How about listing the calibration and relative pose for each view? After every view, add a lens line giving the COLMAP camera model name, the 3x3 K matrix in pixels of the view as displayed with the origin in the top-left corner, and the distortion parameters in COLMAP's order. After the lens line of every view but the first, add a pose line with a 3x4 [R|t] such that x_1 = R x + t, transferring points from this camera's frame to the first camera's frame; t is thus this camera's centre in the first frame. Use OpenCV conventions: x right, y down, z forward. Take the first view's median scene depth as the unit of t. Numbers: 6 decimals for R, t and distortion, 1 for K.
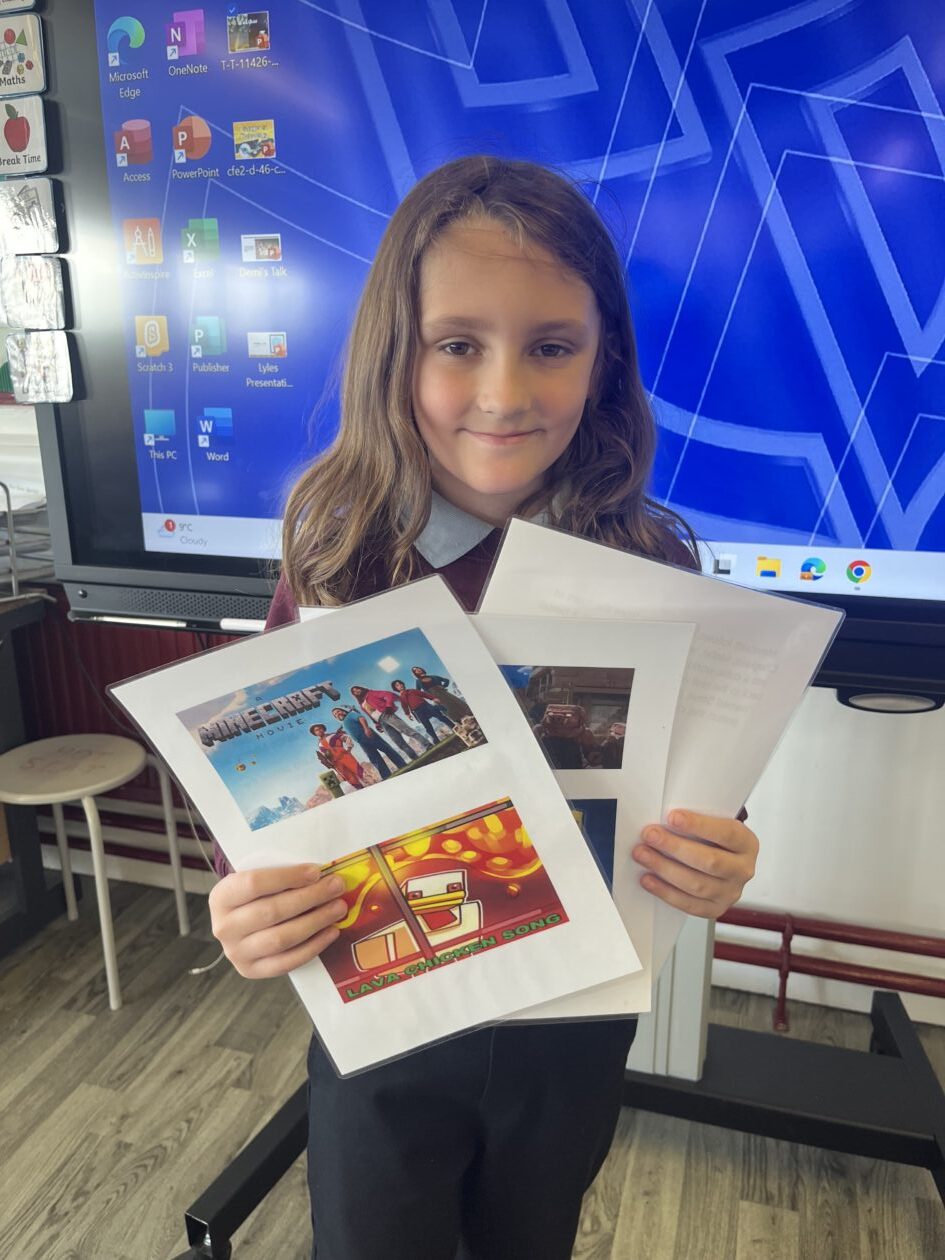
lens RADIAL K [[965.8, 0, 475.4], [0, 965.8, 635.7], [0, 0, 1]] dist [0.063841, -0.098690]
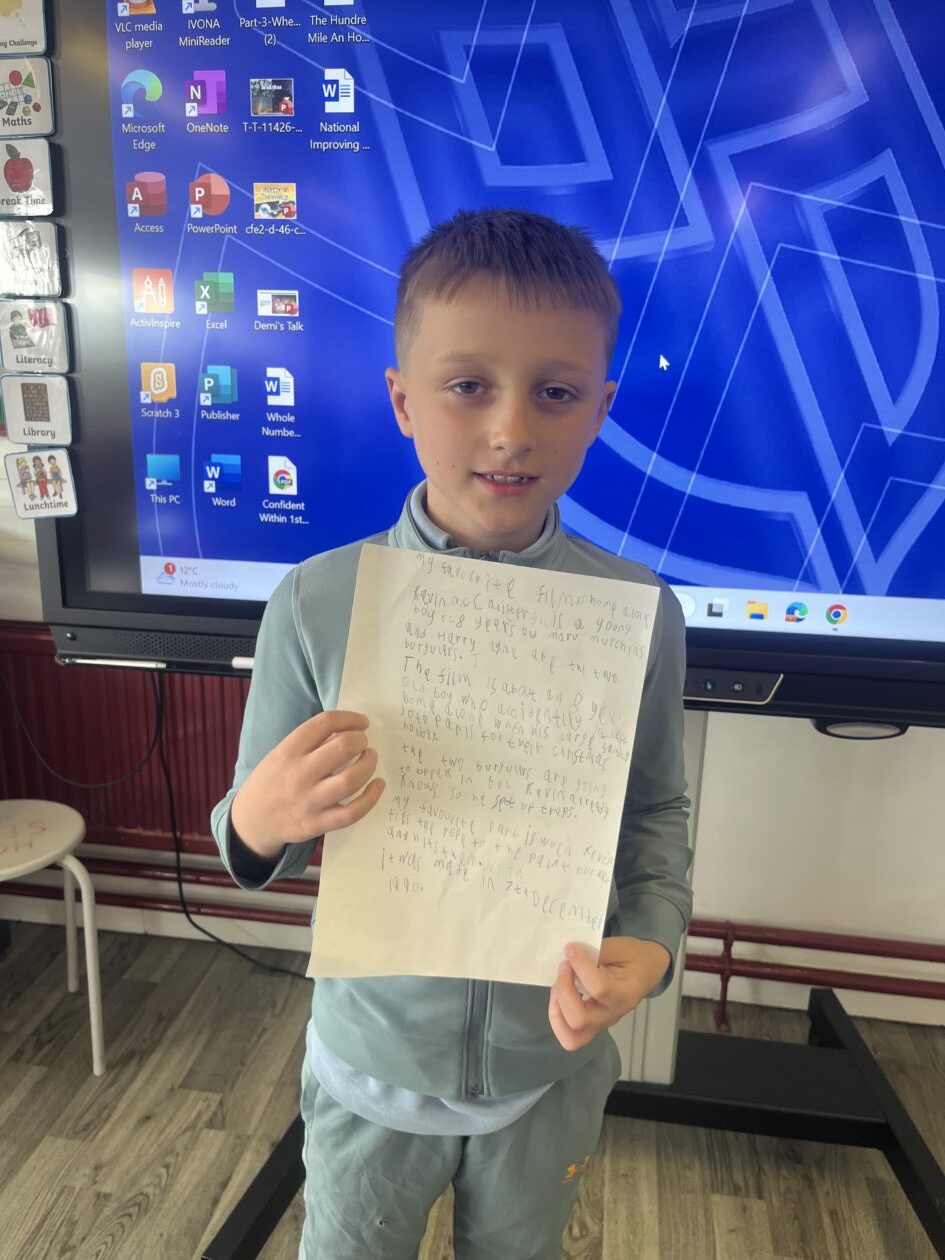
lens RADIAL K [[965.8, 0, 473.0], [0, 965.8, 630.9], [0, 0, 1]] dist [0.063841, -0.098690]
pose [[0.989045, -0.010320, 0.147255, -0.158299], [0.013170, 0.999744, -0.018396, -0.027218], [-0.147027, 0.020134, 0.988928, -0.039845]]
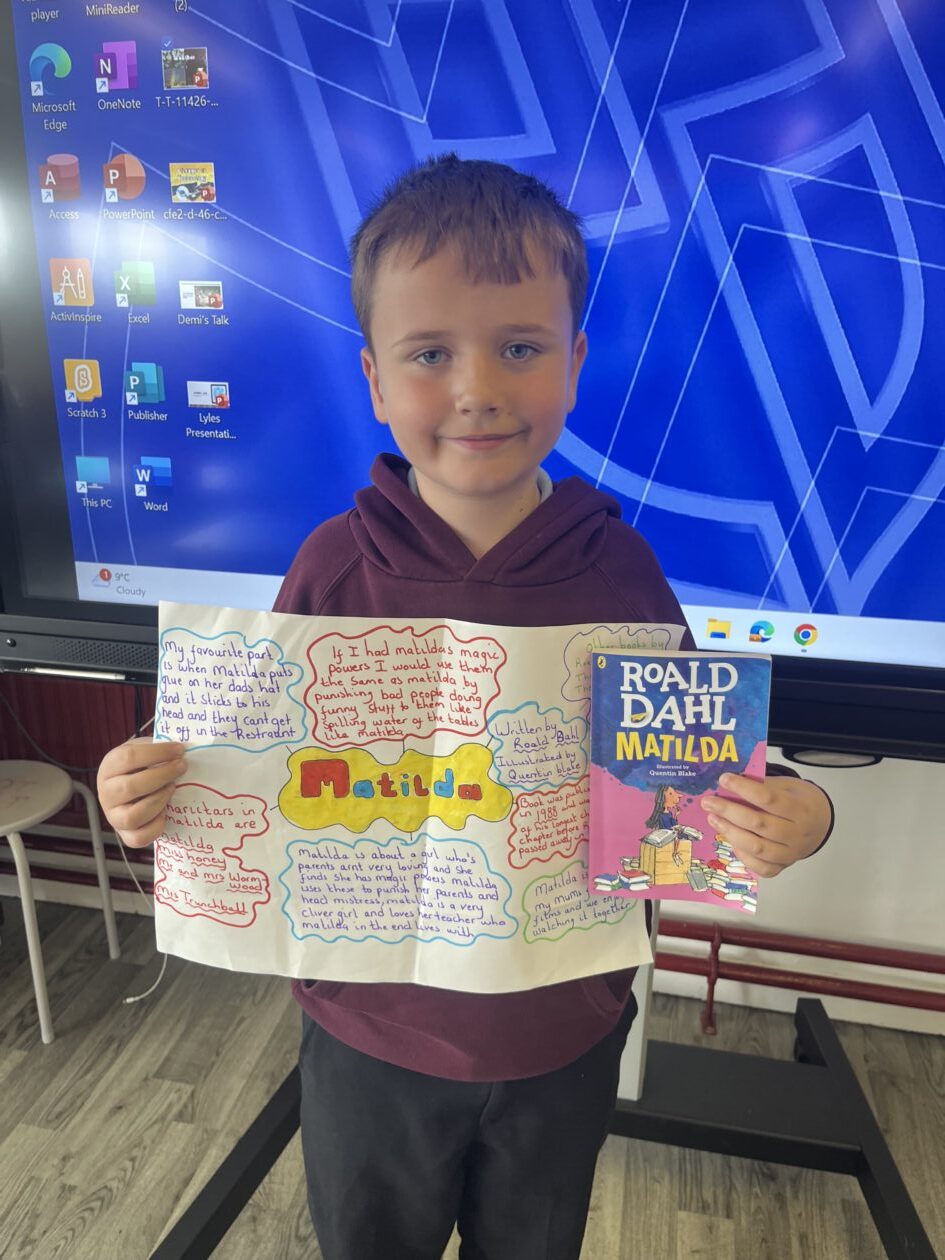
lens RADIAL K [[965.8, 0, 463.3], [0, 965.8, 639.7], [0, 0, 1]] dist [0.063841, -0.098690]
pose [[0.996292, -0.012176, 0.085175, -0.045251], [0.008082, 0.998803, 0.048249, -0.096355], [-0.085660, -0.047382, 0.995197, 0.008611]]
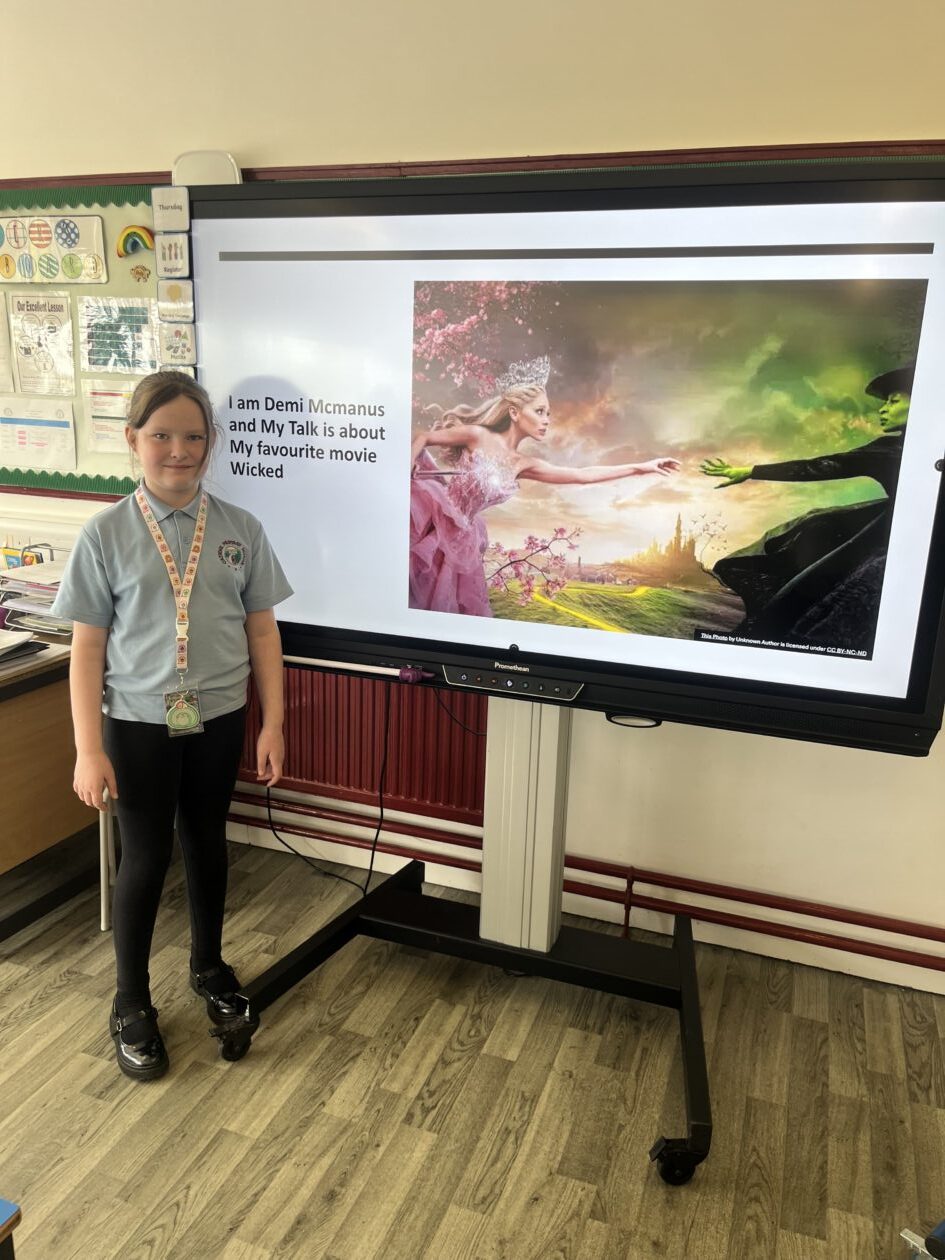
lens RADIAL K [[965.8, 0, 471.7], [0, 965.8, 635.5], [0, 0, 1]] dist [0.063841, -0.098690]
pose [[0.998018, 0.048466, -0.040134, 0.163076], [-0.049873, 0.998149, -0.034817, -0.012494], [0.038372, 0.036749, 0.998588, -0.744934]]
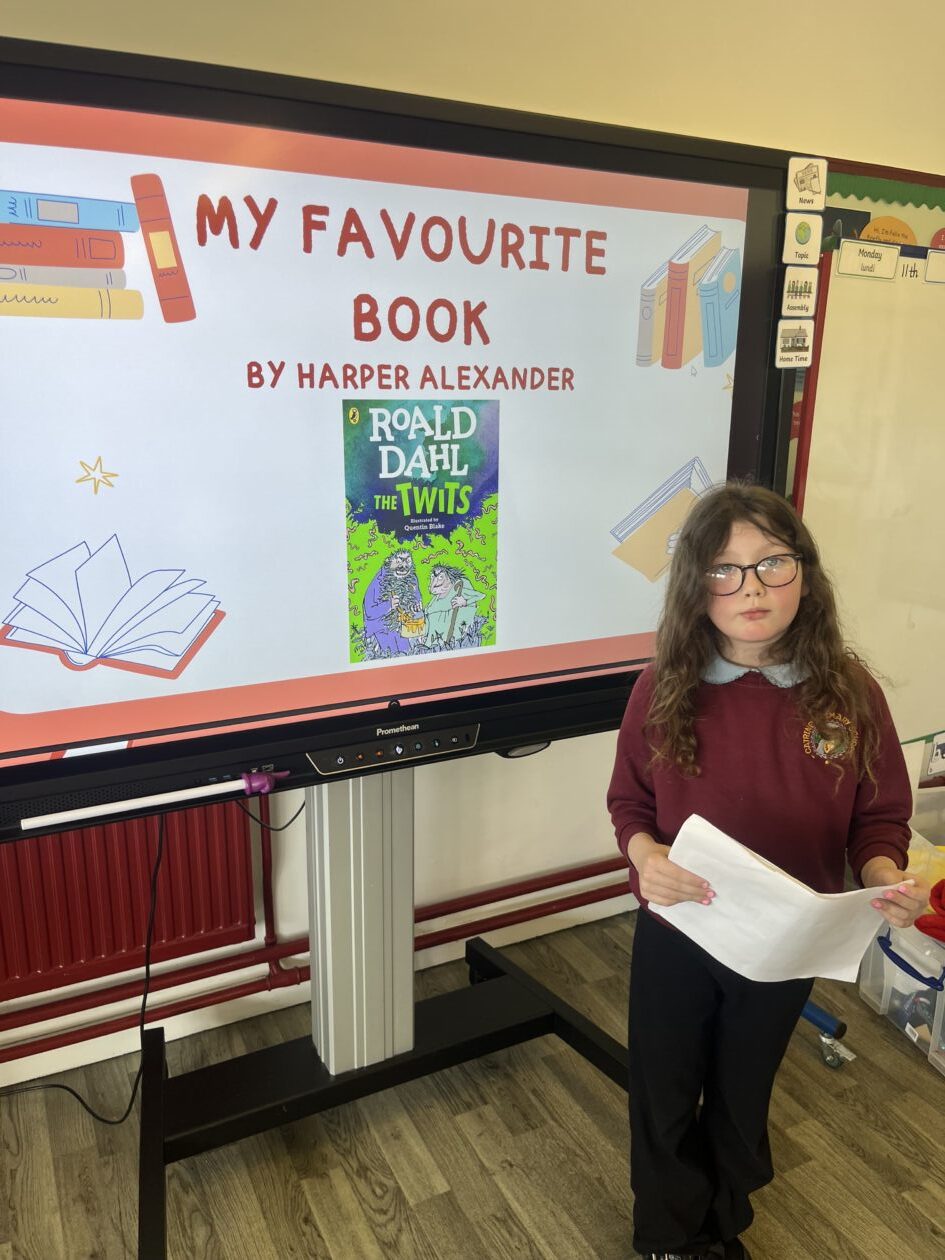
lens RADIAL K [[965.8, 0, 475.4], [0, 965.8, 624.8], [0, 0, 1]] dist [0.063841, -0.098690]
pose [[0.721559, -0.161828, 0.673175, -0.608954], [0.183793, 0.982187, 0.039110, -0.189151], [-0.667512, 0.095505, 0.738448, -0.141429]]
